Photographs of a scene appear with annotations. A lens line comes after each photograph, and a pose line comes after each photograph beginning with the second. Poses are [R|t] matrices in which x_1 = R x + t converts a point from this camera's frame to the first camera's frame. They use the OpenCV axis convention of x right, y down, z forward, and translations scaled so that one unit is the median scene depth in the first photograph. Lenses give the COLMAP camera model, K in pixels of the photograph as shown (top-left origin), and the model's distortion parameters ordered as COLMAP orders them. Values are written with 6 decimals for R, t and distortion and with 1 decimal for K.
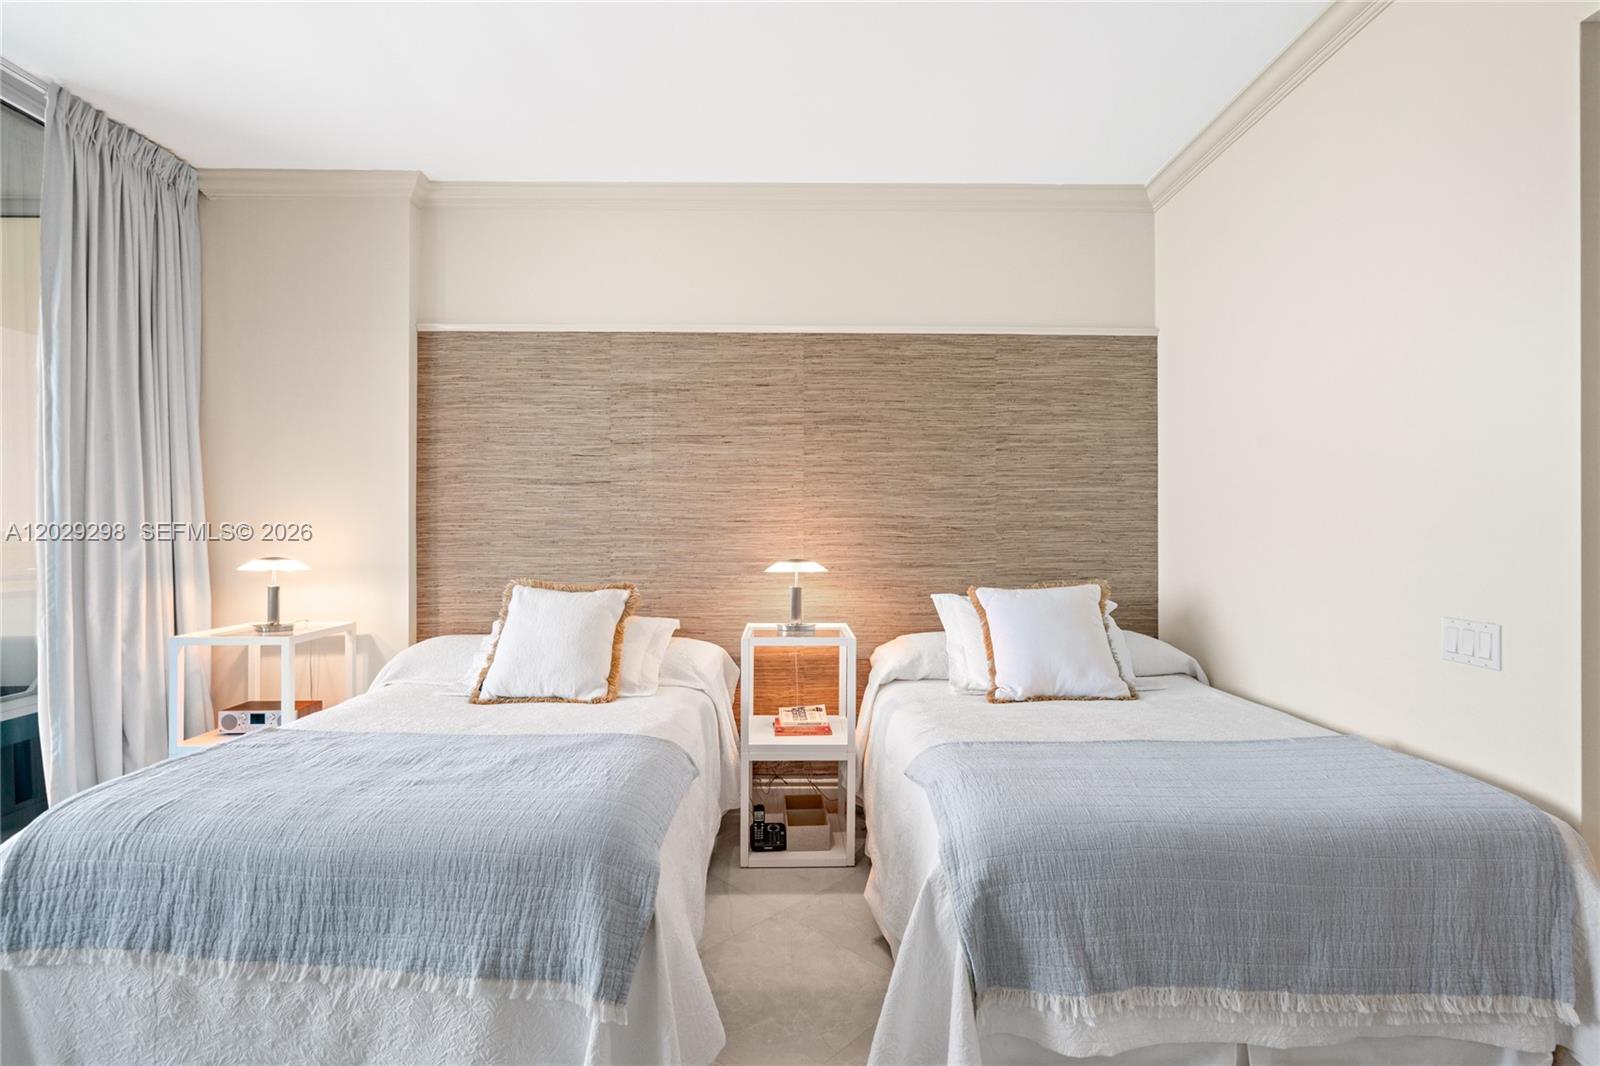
lens RADIAL K [[718.9, 0, 800.0], [0, 718.9, 533.0], [0, 0, 1]] dist [-0.001083, 0.000606]
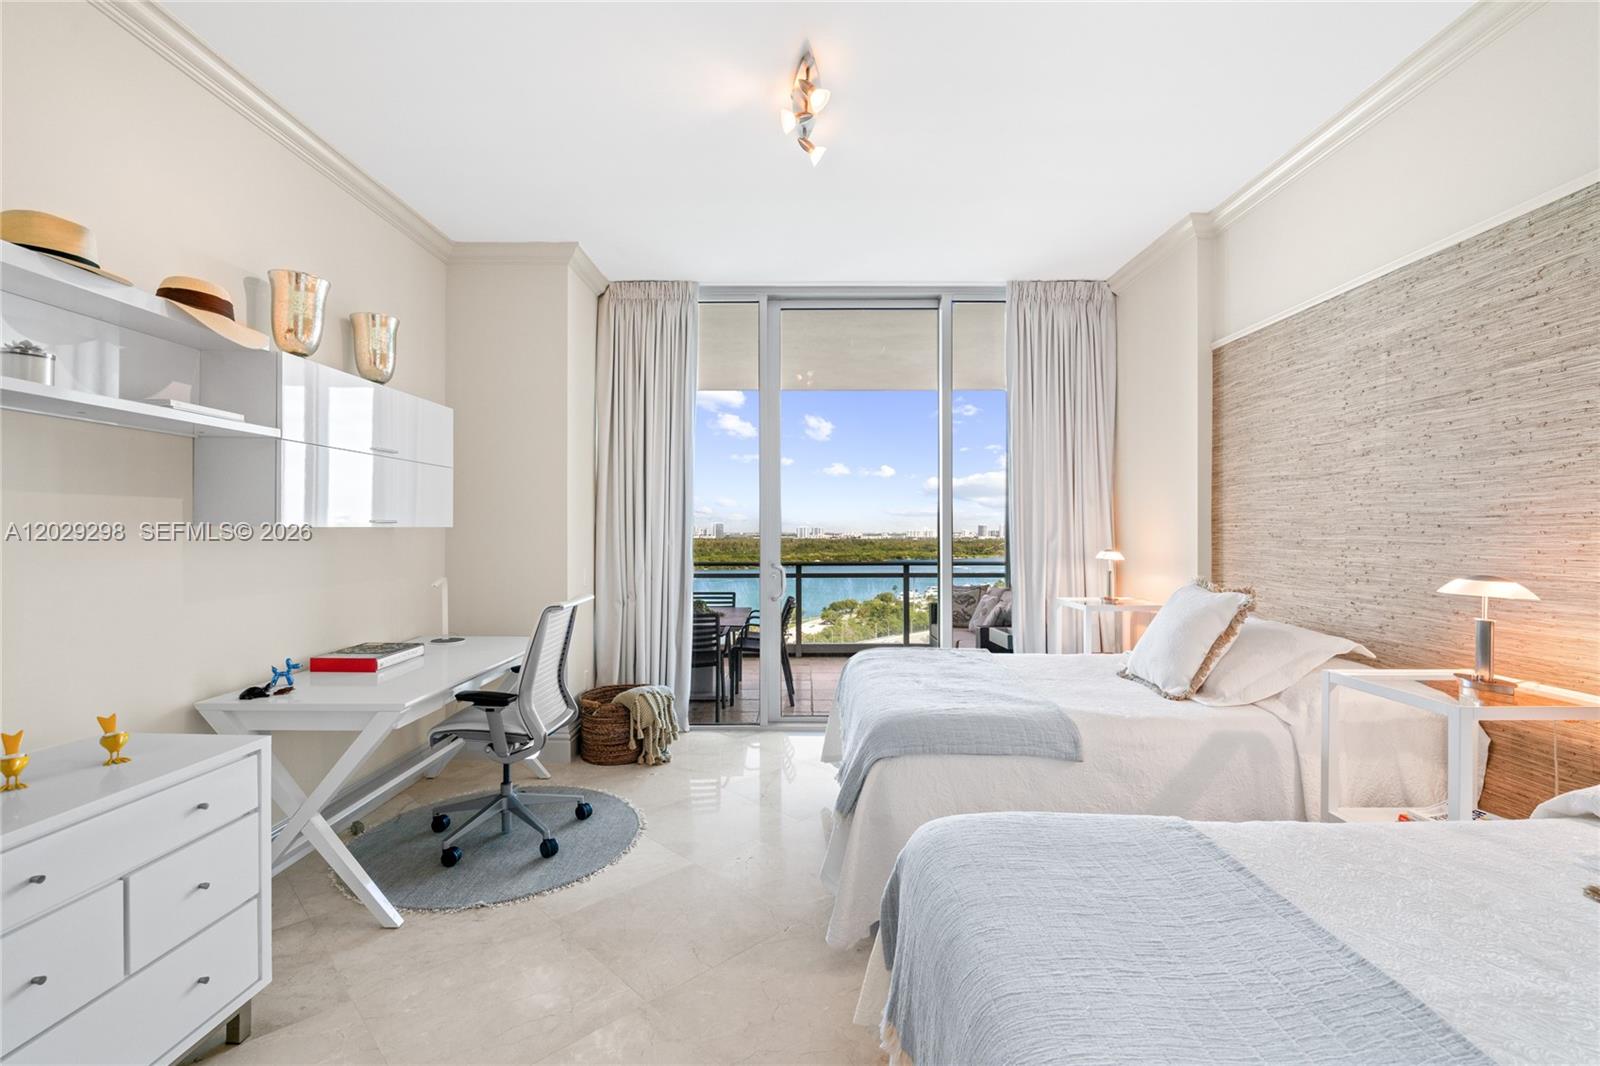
lens RADIAL K [[718.9, 0, 800.0], [0, 718.9, 533.0], [0, 0, 1]] dist [-0.001083, 0.000606]
pose [[-0.007432, 0.003805, -0.999965, 0.577173], [-0.005690, 0.999976, 0.003848, 0.000096], [0.999956, 0.005718, -0.007410, 0.373772]]
